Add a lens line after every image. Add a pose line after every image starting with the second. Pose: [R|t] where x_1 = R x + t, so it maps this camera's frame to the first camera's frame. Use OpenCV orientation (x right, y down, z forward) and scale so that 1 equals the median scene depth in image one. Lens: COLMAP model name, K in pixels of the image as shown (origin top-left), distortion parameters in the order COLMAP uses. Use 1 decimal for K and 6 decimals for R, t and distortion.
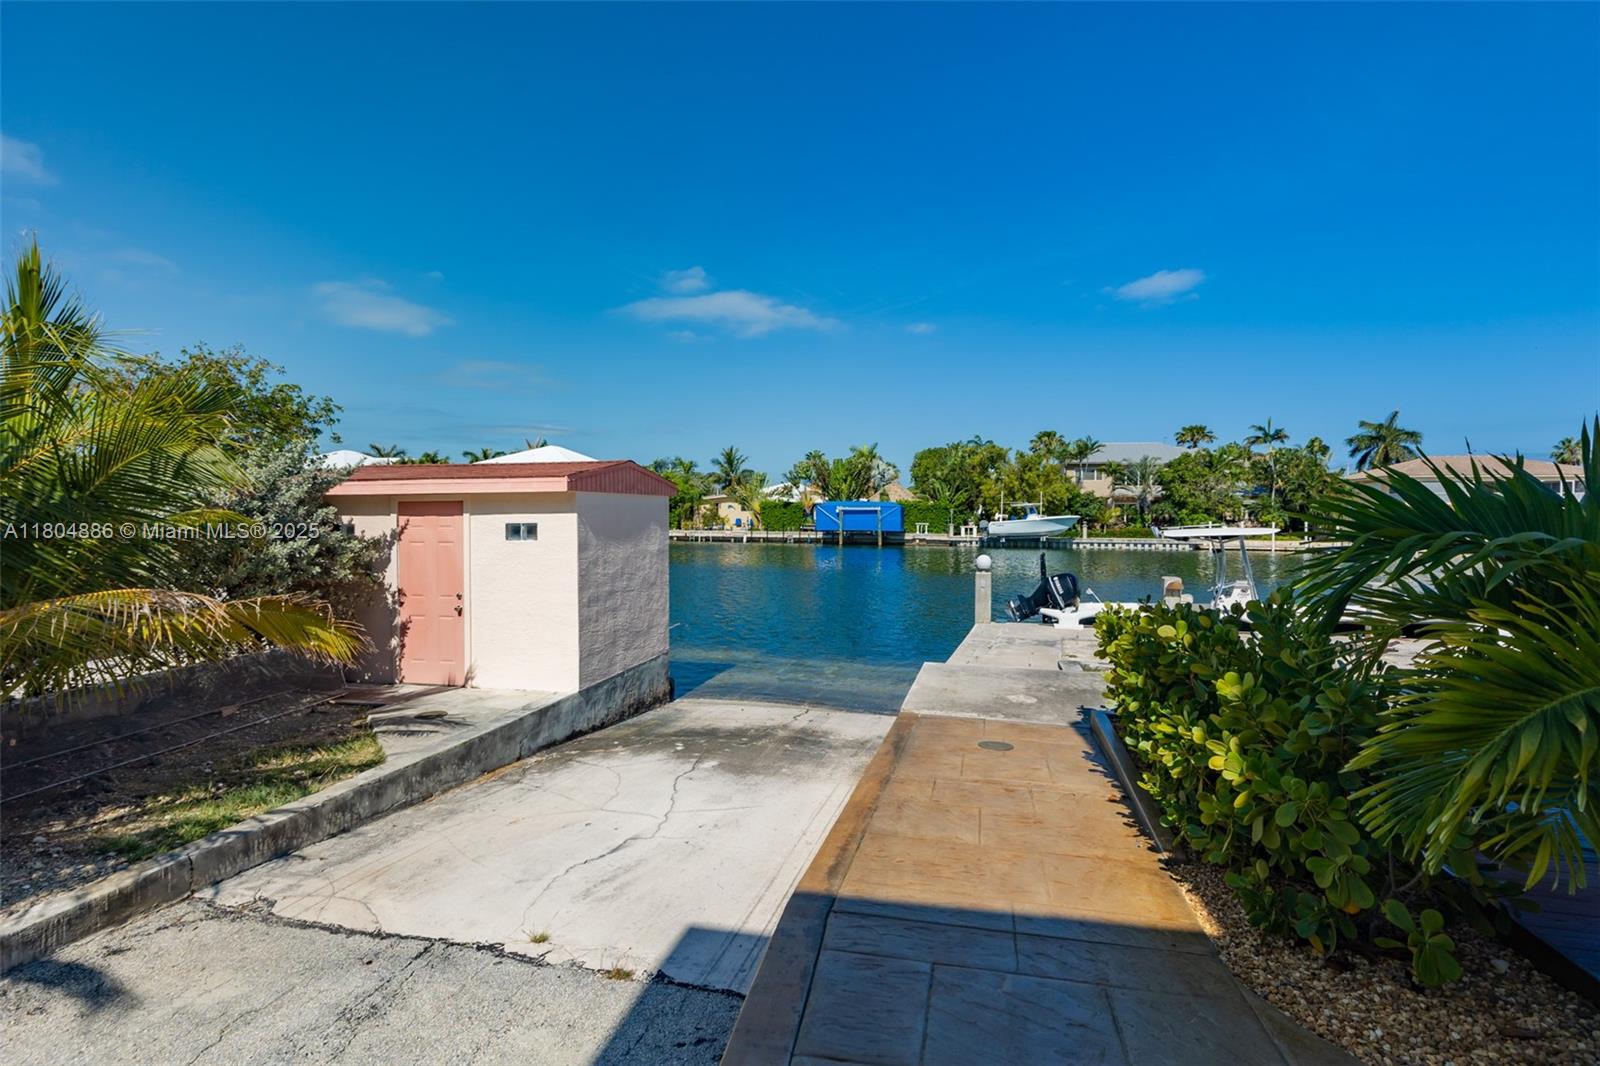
lens RADIAL K [[761.8, 0, 800.7], [0, 761.8, 530.6], [0, 0, 1]] dist [0.006812, -0.000963]
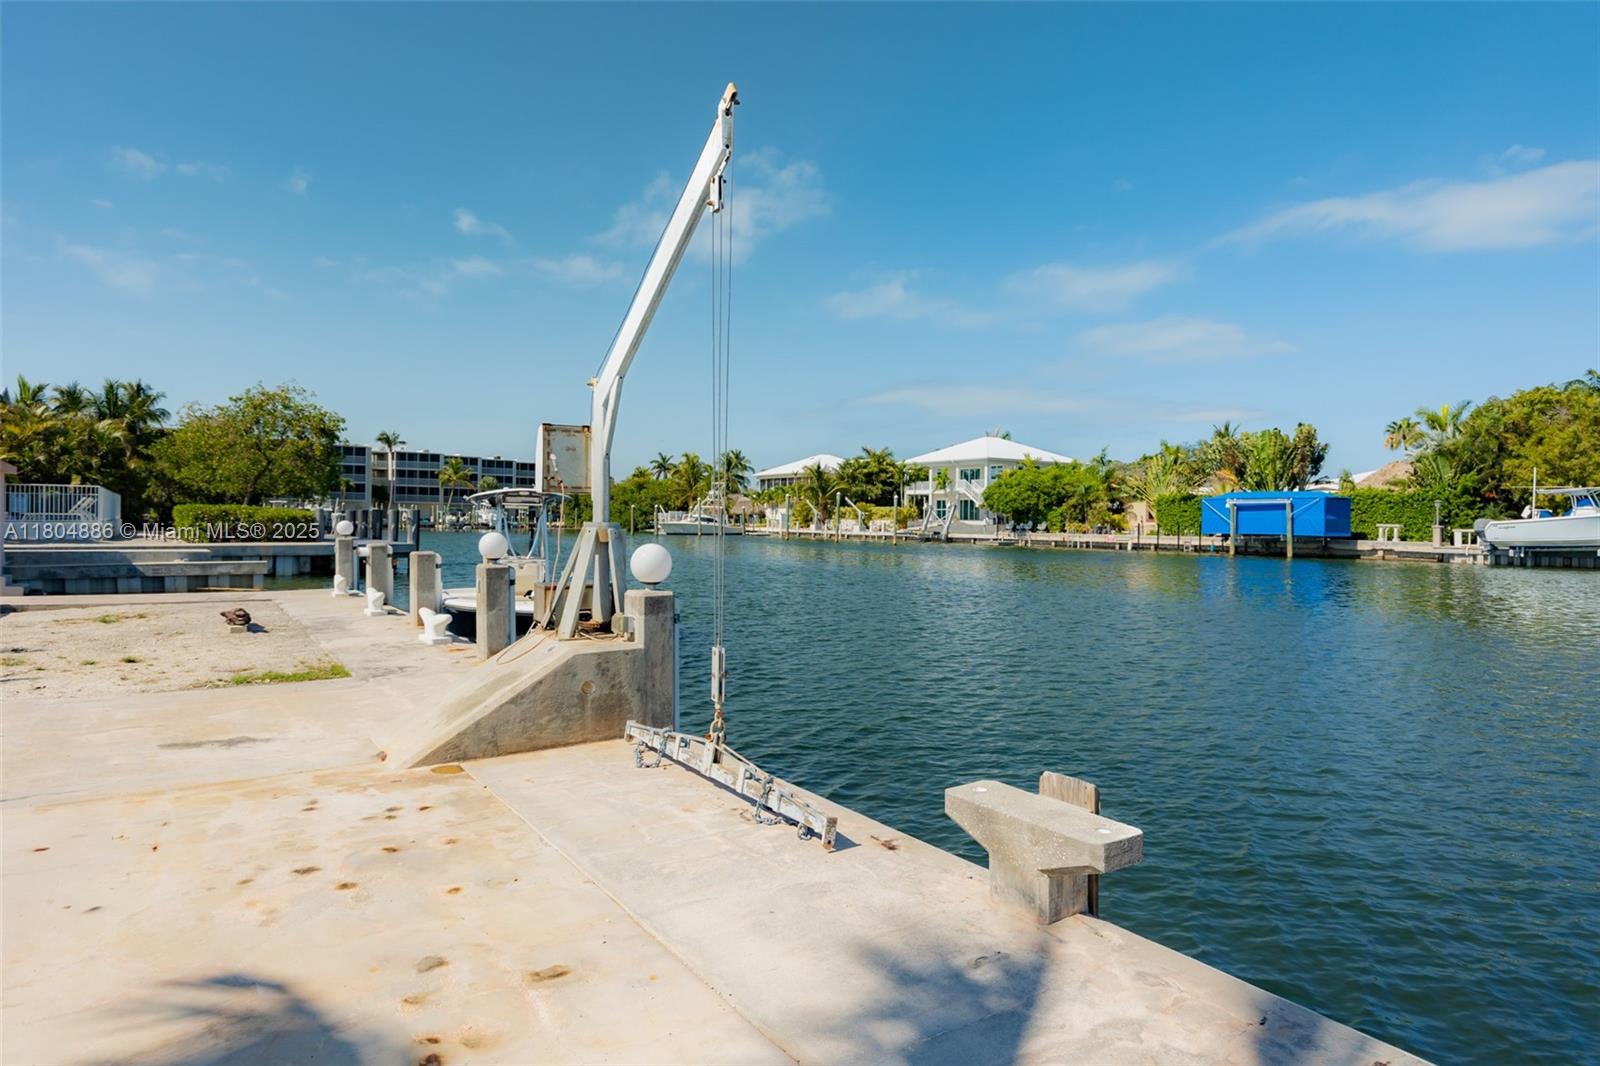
lens RADIAL K [[928.4, 0, 807.1], [0, 928.4, 531.7], [0, 0, 1]] dist [0.008093, 0.002206]
pose [[0.717746, 0.007865, -0.696261, 0.344994], [-0.017892, 0.999814, -0.007150, 0.010139], [0.696075, 0.017589, 0.717753, 0.125375]]
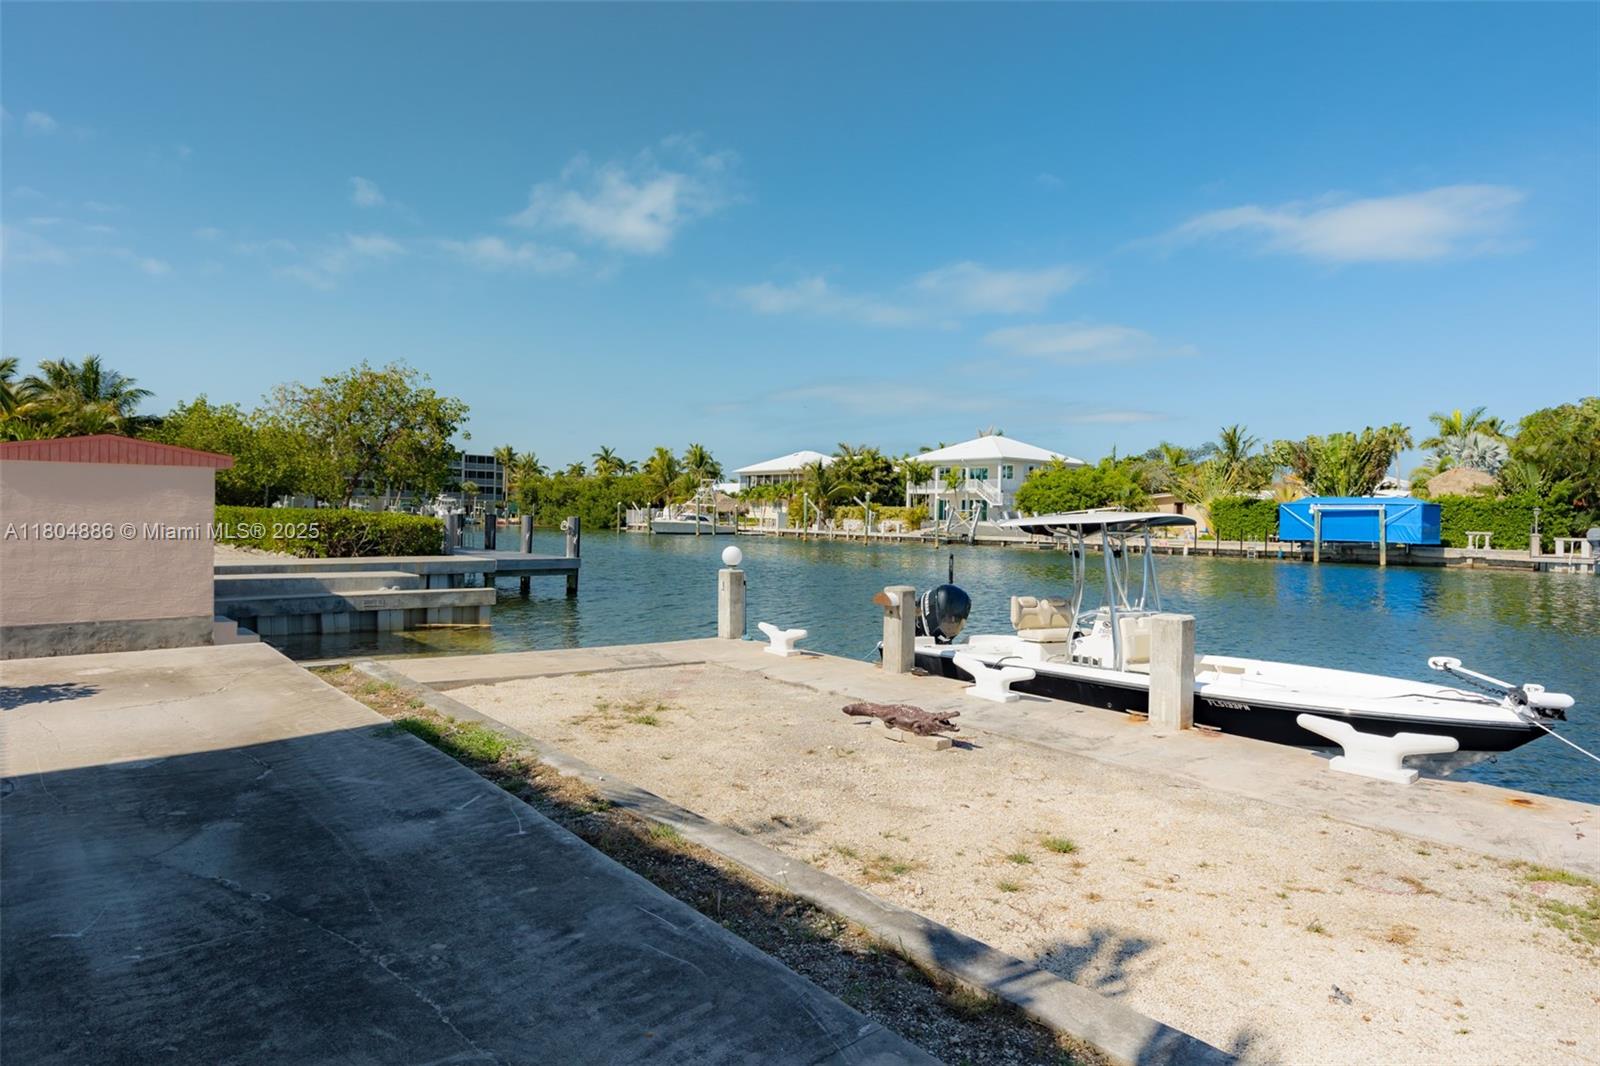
lens RADIAL K [[928.4, 0, 802.2], [0, 928.4, 544.8], [0, 0, 1]] dist [0.008093, 0.002206]
pose [[0.785044, 0.024219, -0.618967, 0.194975], [-0.022315, 0.999693, 0.010813, 0.004427], [0.619038, 0.005323, 0.785343, 0.076453]]
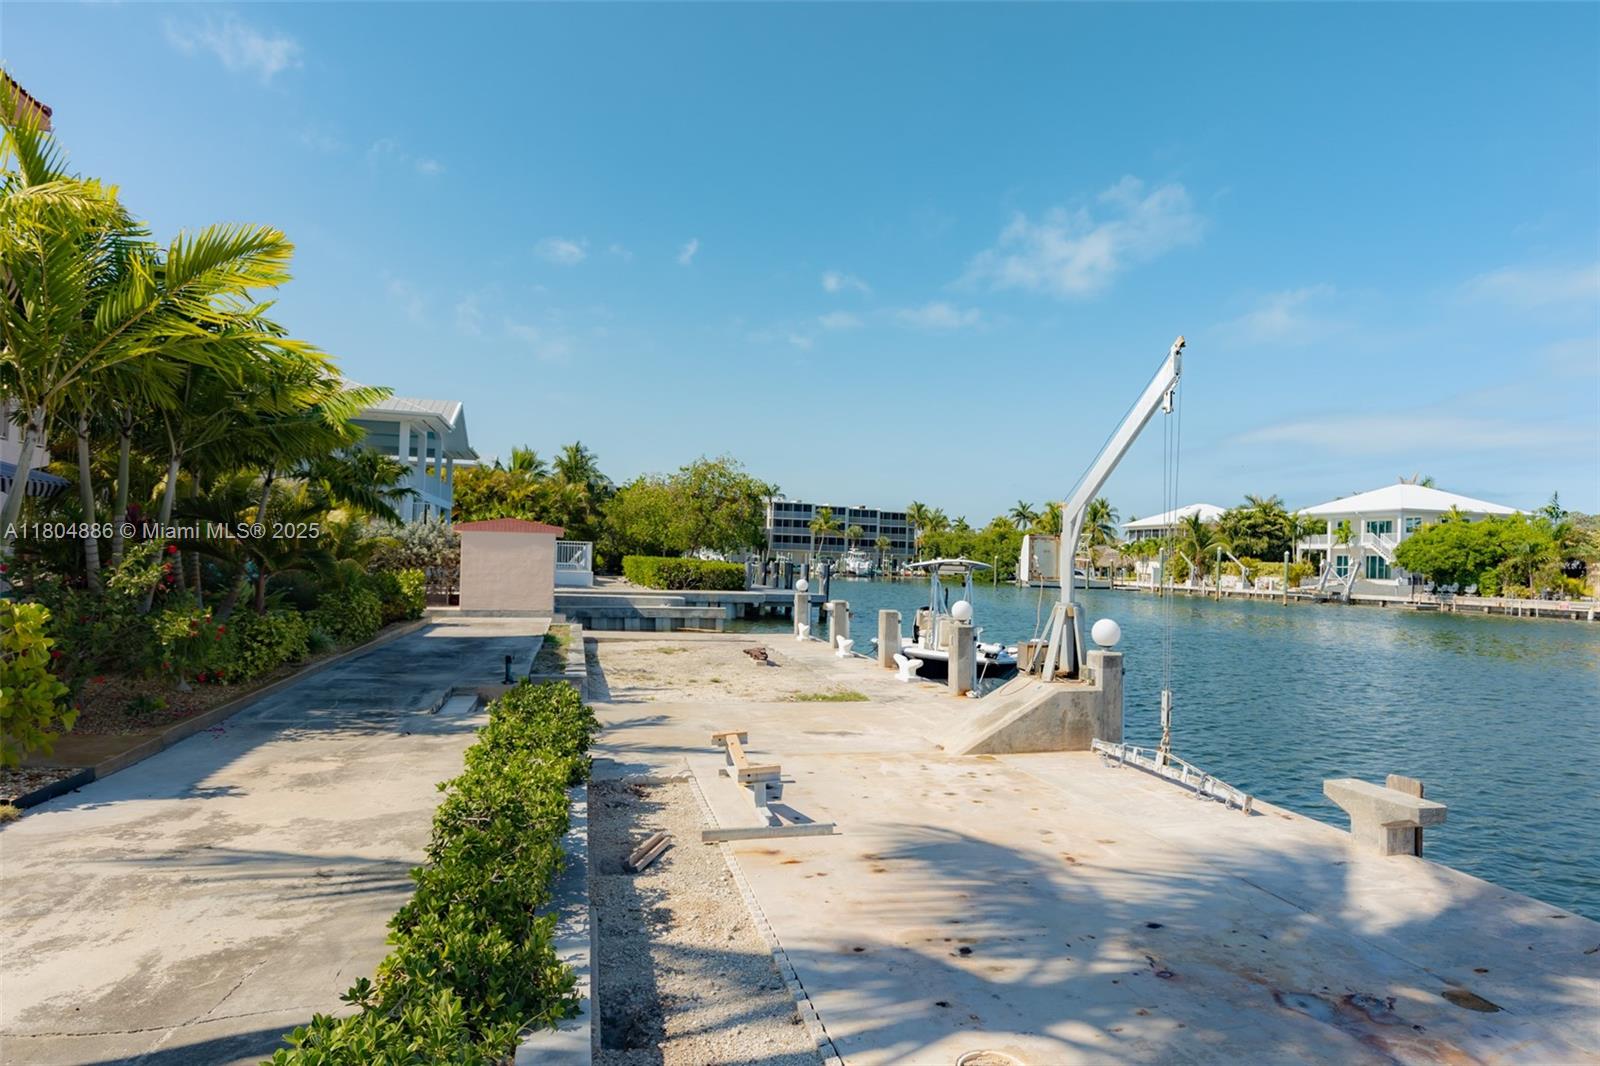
lens RADIAL K [[975.4, 0, 846.7], [0, 975.4, 546.1], [0, 0, 1]] dist [0.019009, -0.006649]
pose [[0.456875, -0.010242, -0.889472, 0.381472], [-0.040993, 0.998629, -0.032555, 0.006202], [0.888586, 0.051336, 0.455828, 0.078422]]
